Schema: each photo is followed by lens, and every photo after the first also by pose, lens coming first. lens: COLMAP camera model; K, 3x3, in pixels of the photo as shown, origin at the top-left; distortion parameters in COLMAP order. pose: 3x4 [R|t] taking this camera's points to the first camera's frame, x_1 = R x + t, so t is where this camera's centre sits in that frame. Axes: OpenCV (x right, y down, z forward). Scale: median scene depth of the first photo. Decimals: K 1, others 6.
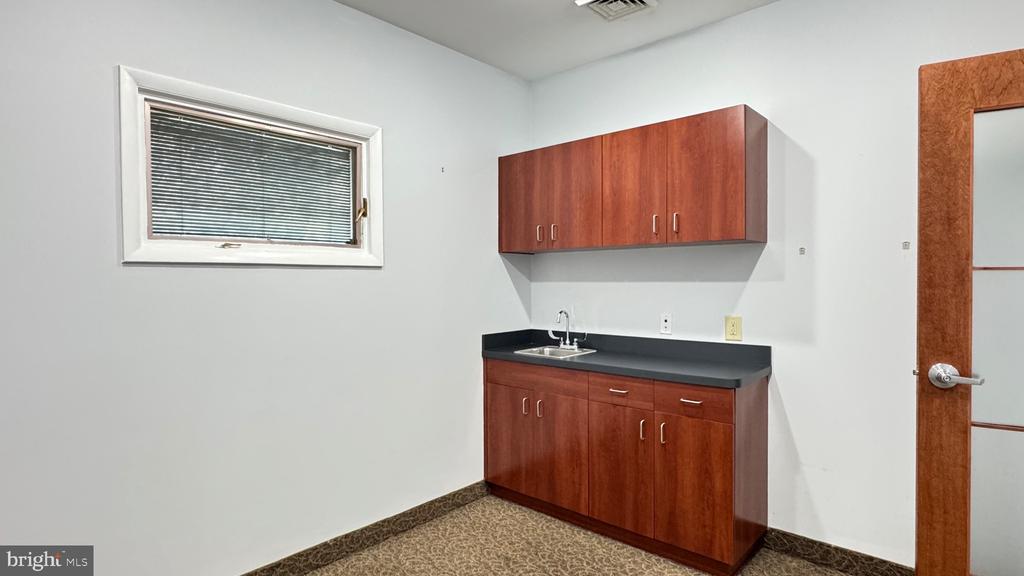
lens RADIAL K [[536.3, 0, 507.3], [0, 536.3, 286.9], [0, 0, 1]] dist [-0.003026, 0.000573]
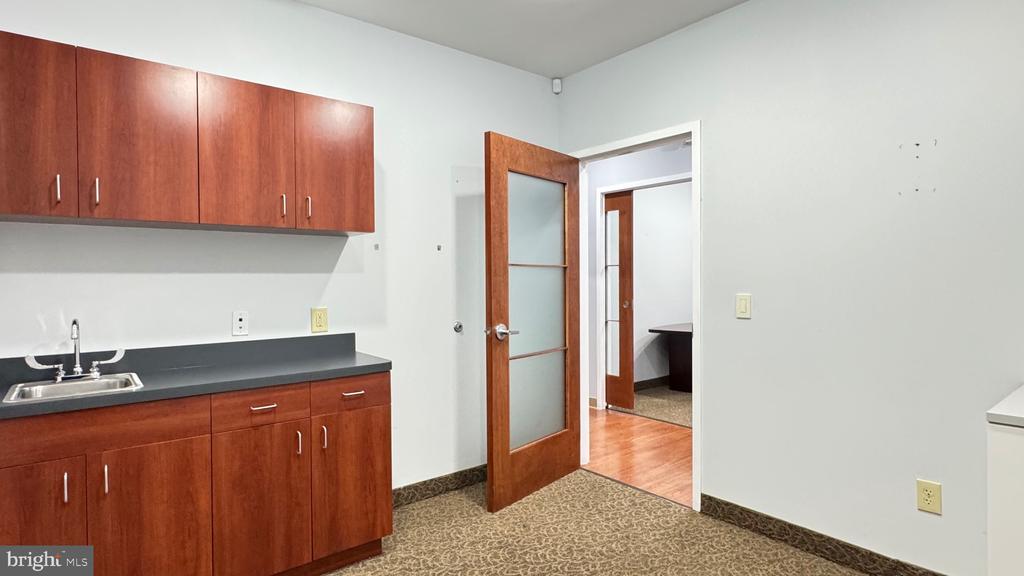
lens RADIAL K [[536.3, 0, 510.2], [0, 536.3, 285.2], [0, 0, 1]] dist [-0.003026, 0.000573]
pose [[0.153269, -0.006810, 0.988161, -0.583525], [0.019356, 0.999805, 0.003888, 0.017797], [-0.987995, 0.018531, 0.153371, 0.567284]]
